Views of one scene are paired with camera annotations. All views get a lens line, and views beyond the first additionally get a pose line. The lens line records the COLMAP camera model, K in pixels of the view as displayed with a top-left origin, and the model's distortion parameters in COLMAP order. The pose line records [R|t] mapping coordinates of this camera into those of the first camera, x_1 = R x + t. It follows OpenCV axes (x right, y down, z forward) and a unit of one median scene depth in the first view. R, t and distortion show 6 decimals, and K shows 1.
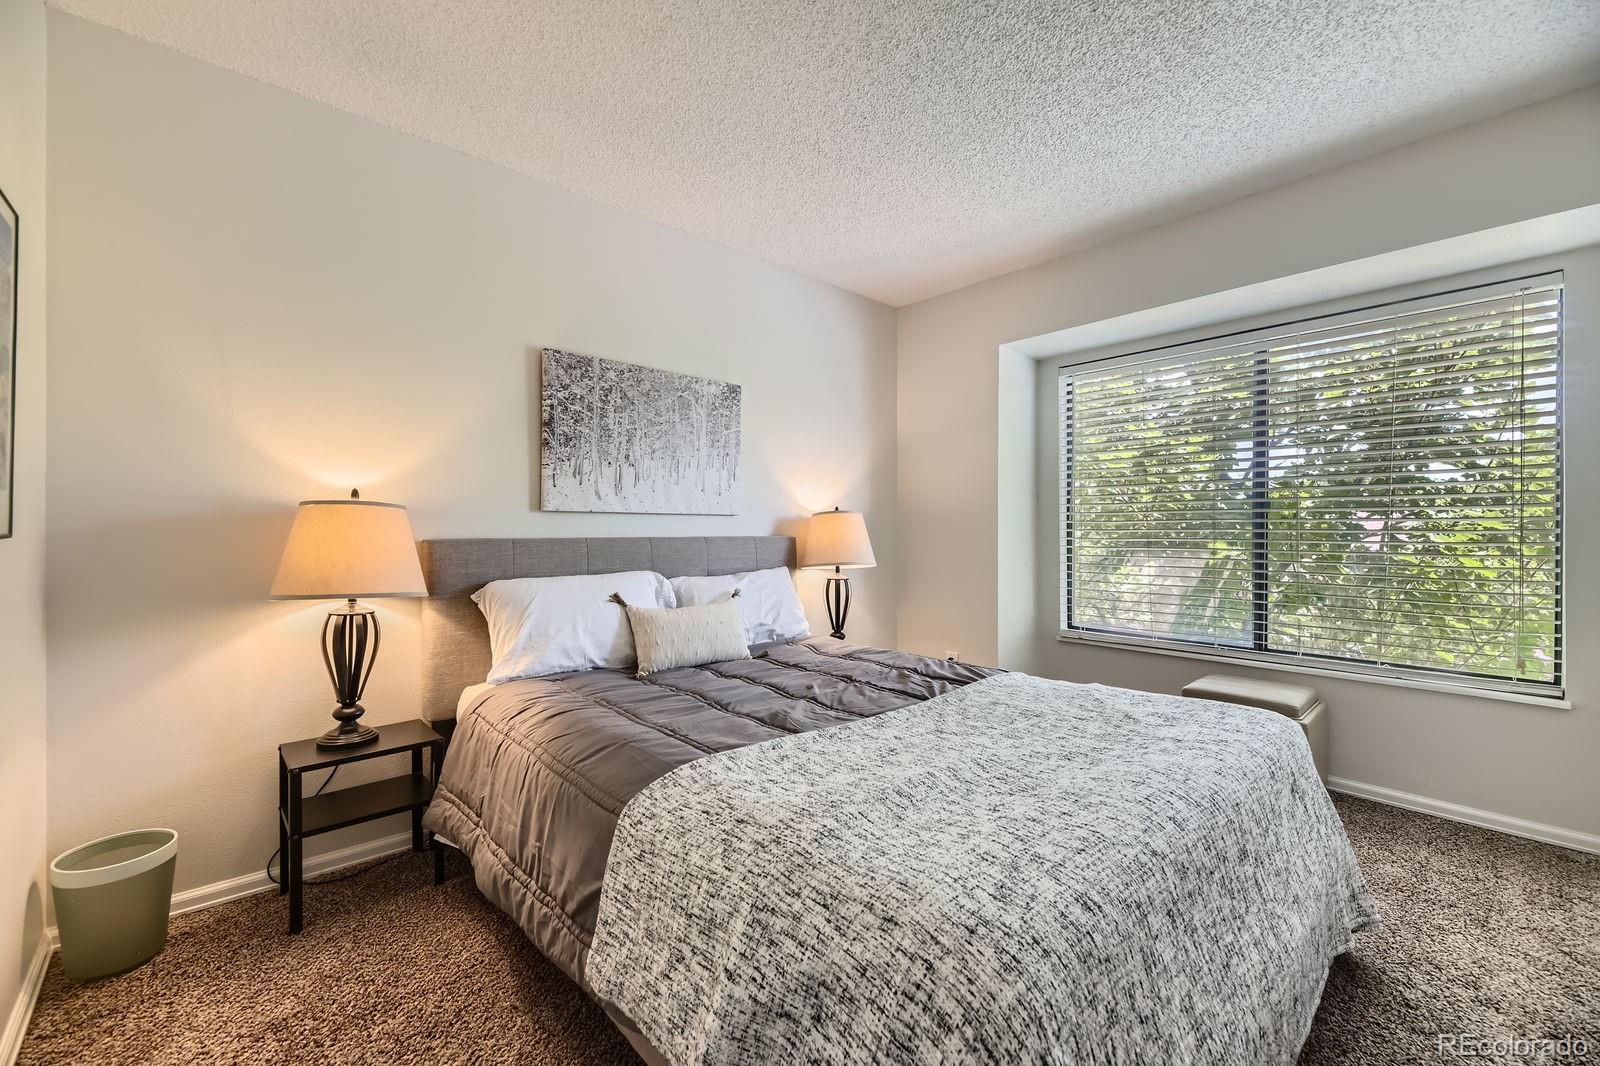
lens RADIAL K [[645.3, 0, 792.5], [0, 645.3, 527.8], [0, 0, 1]] dist [0.012845, -0.002669]
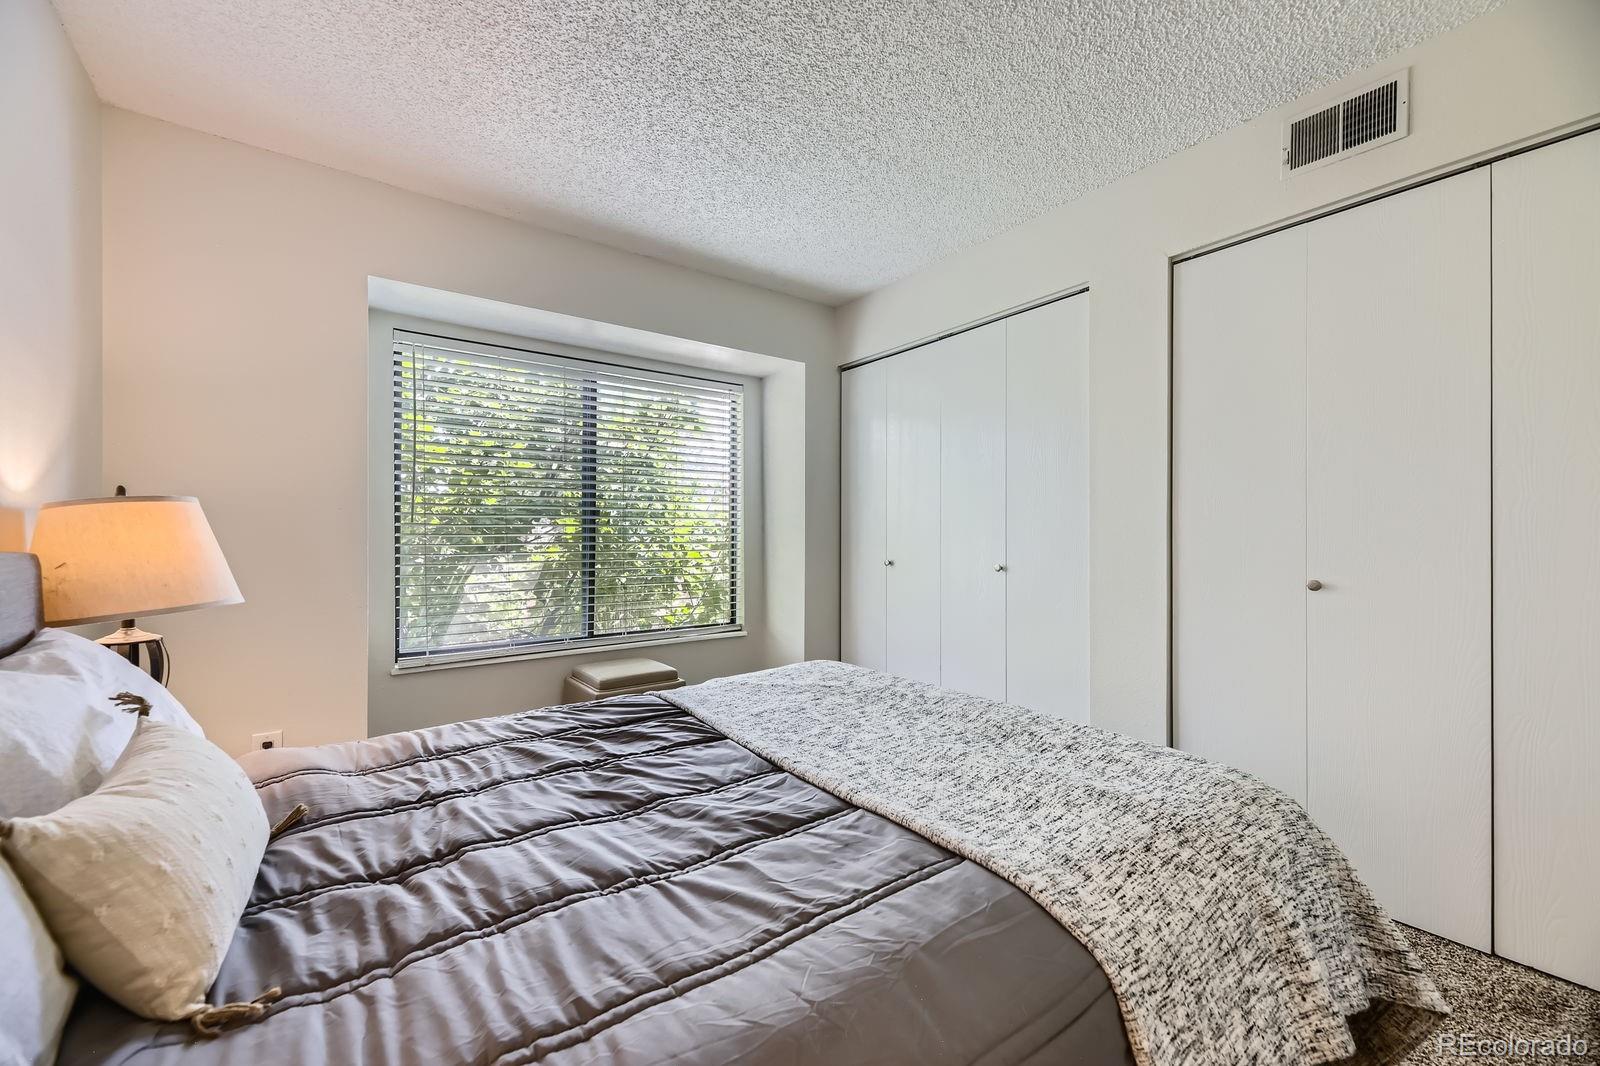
lens RADIAL K [[645.3, 0, 792.5], [0, 645.3, 536.2], [0, 0, 1]] dist [0.012845, -0.002669]
pose [[0.097512, -0.006313, 0.995214, -0.743151], [-0.000969, 0.999979, 0.006438, -0.001416], [-0.995234, -0.001592, 0.097504, 0.996079]]
